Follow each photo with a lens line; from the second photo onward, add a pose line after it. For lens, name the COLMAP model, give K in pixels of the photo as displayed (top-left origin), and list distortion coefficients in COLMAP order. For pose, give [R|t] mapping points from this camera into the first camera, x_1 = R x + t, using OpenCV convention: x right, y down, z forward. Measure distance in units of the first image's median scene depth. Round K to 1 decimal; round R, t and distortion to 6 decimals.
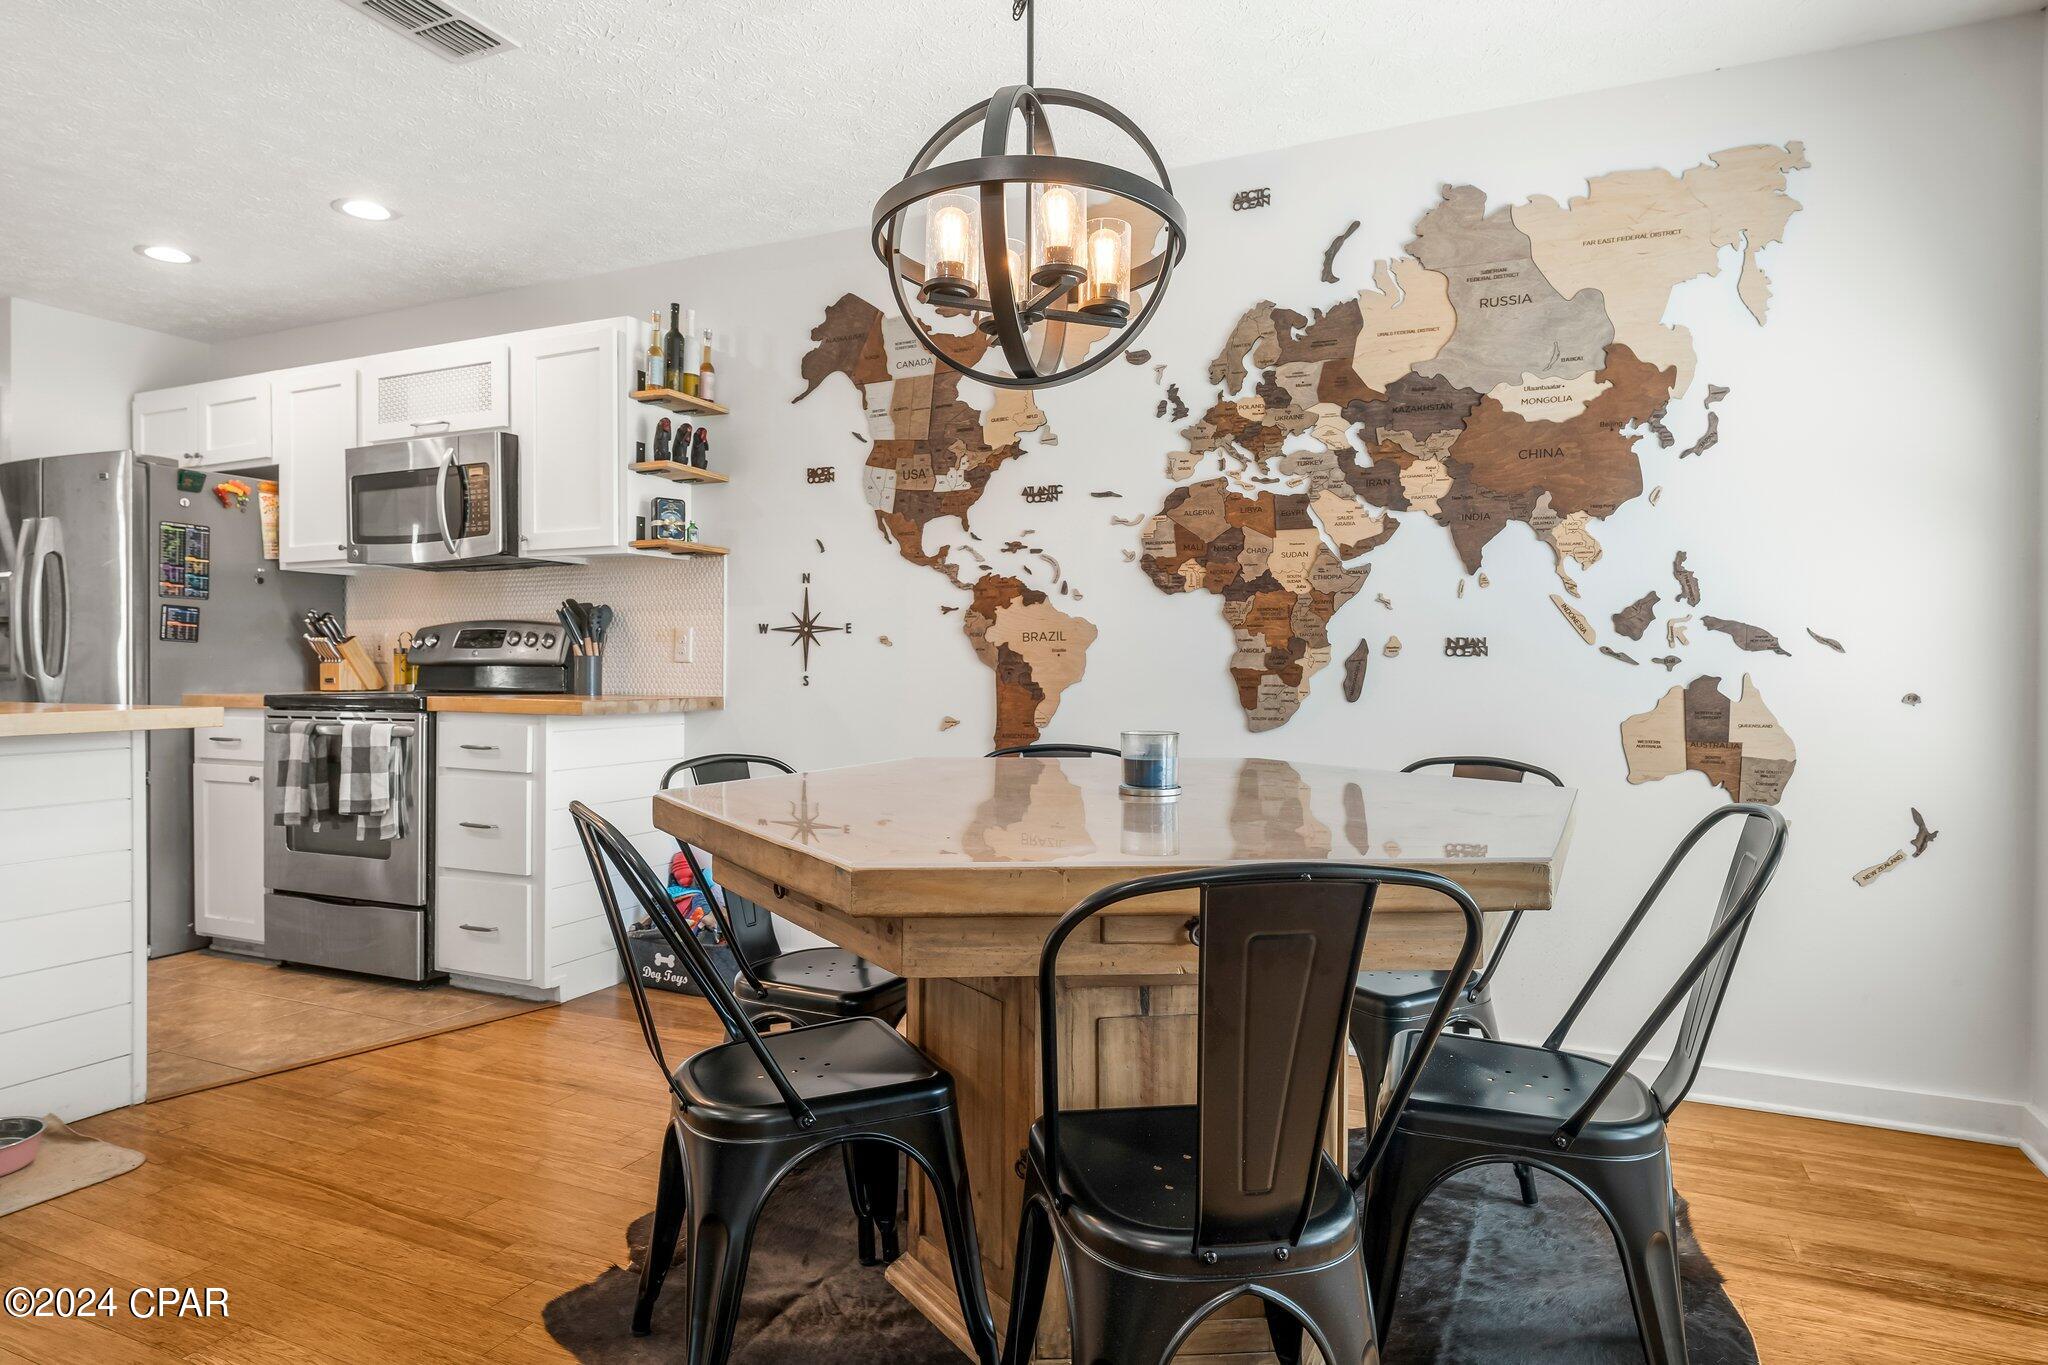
lens RADIAL K [[1139.6, 0, 1004.1], [0, 1139.6, 668.4], [0, 0, 1]] dist [-0.008505, 0.005429]
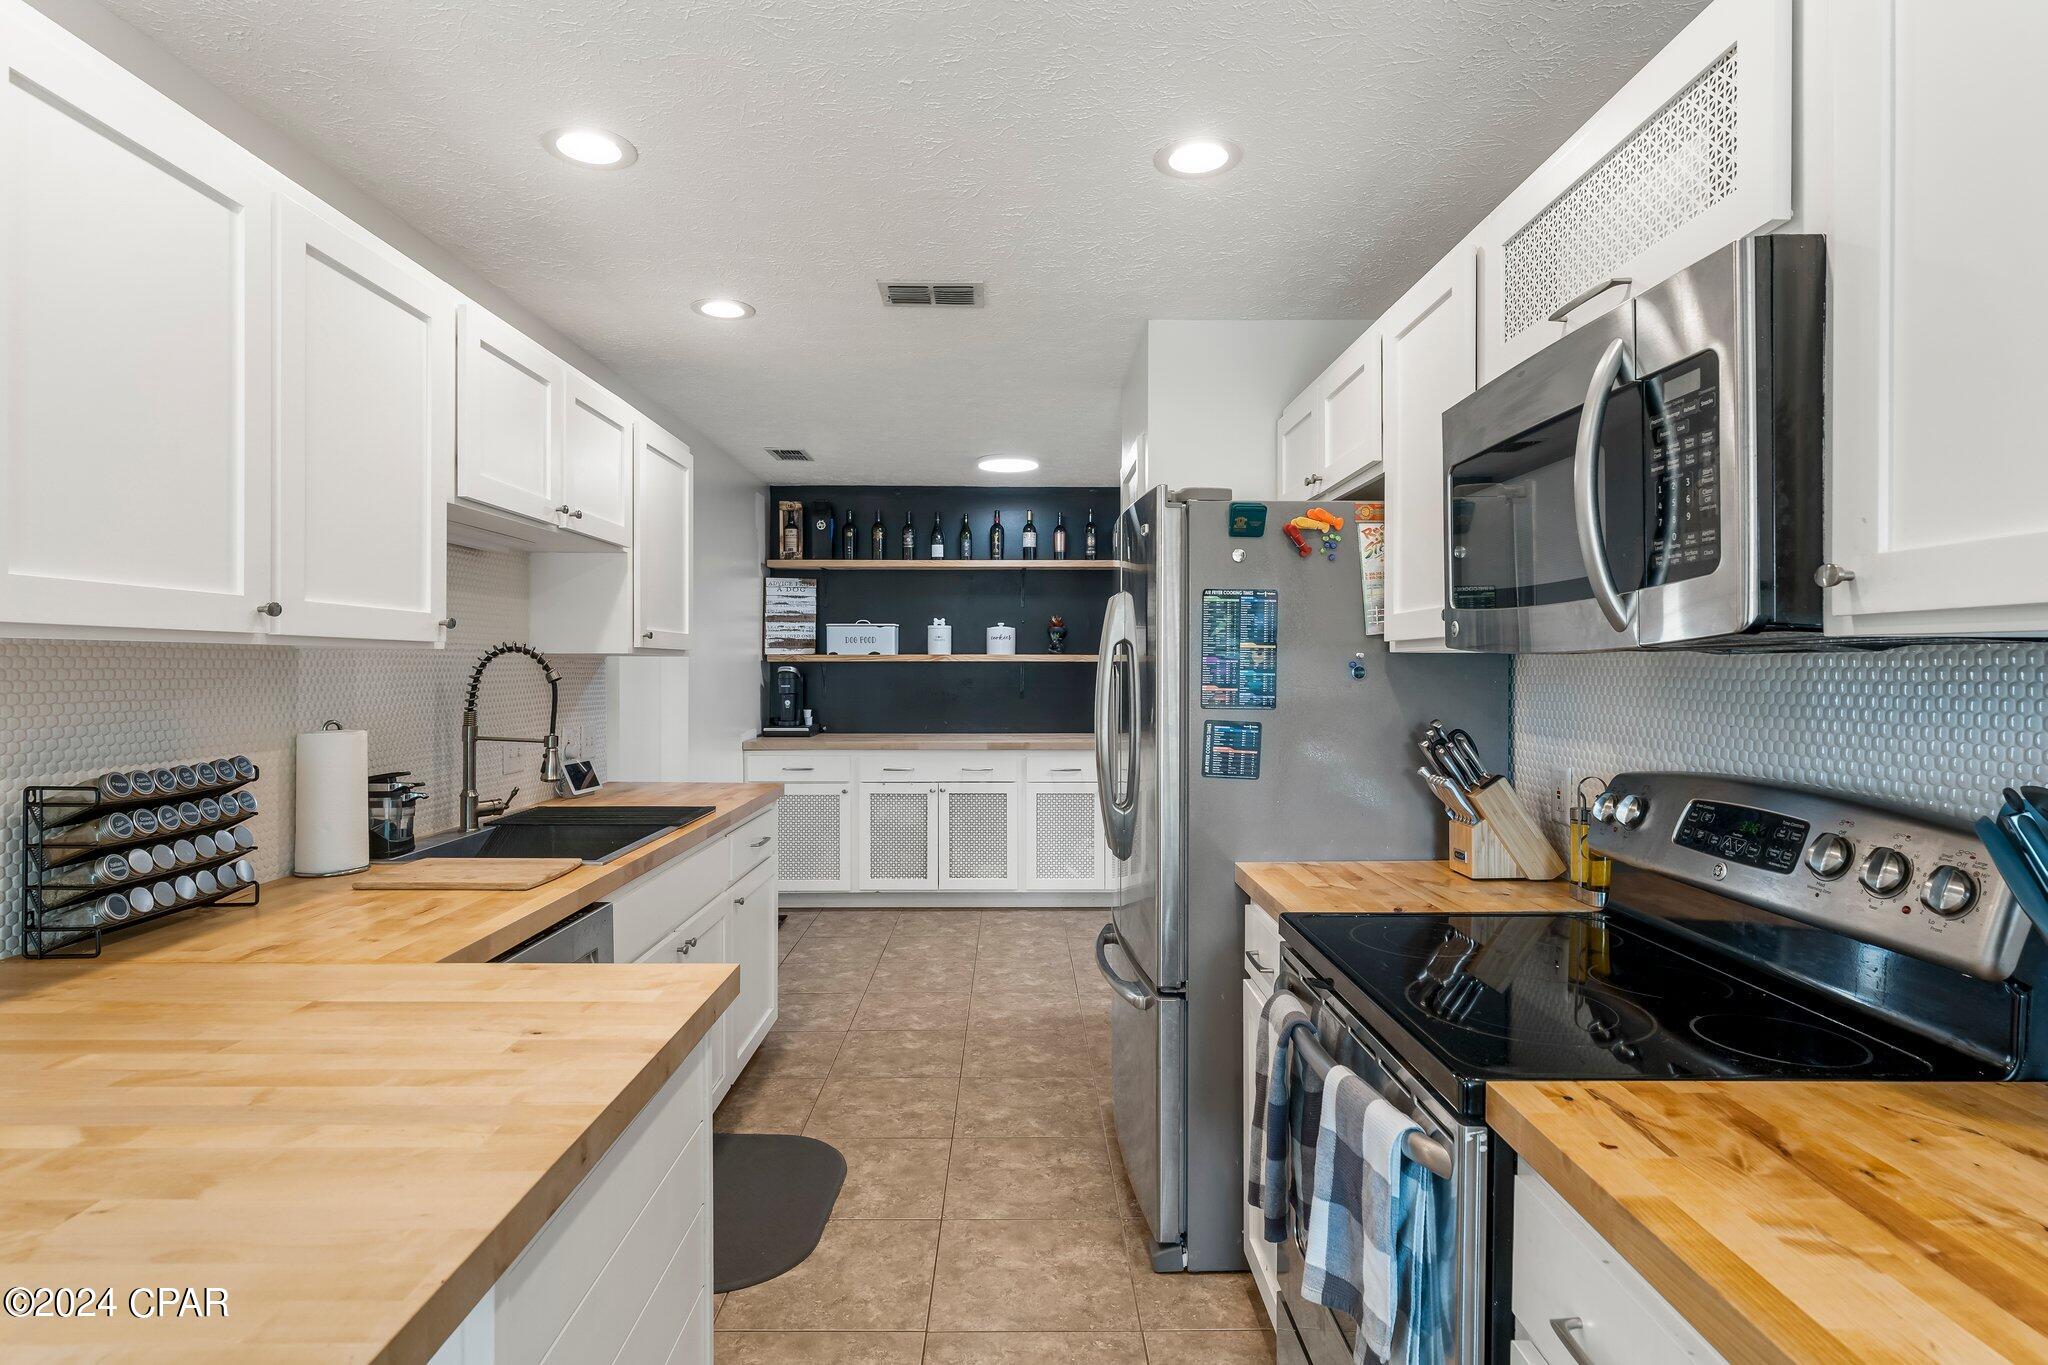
lens RADIAL K [[1010.5, 0, 1062.0], [0, 1010.5, 666.8], [0, 0, 1]] dist [-0.000741, 0.000084]
pose [[0.426183, 0.003920, -0.904629, -0.257622], [-0.002659, 0.999992, 0.003081, -0.085679], [0.904633, 0.001092, 0.426189, 0.670350]]
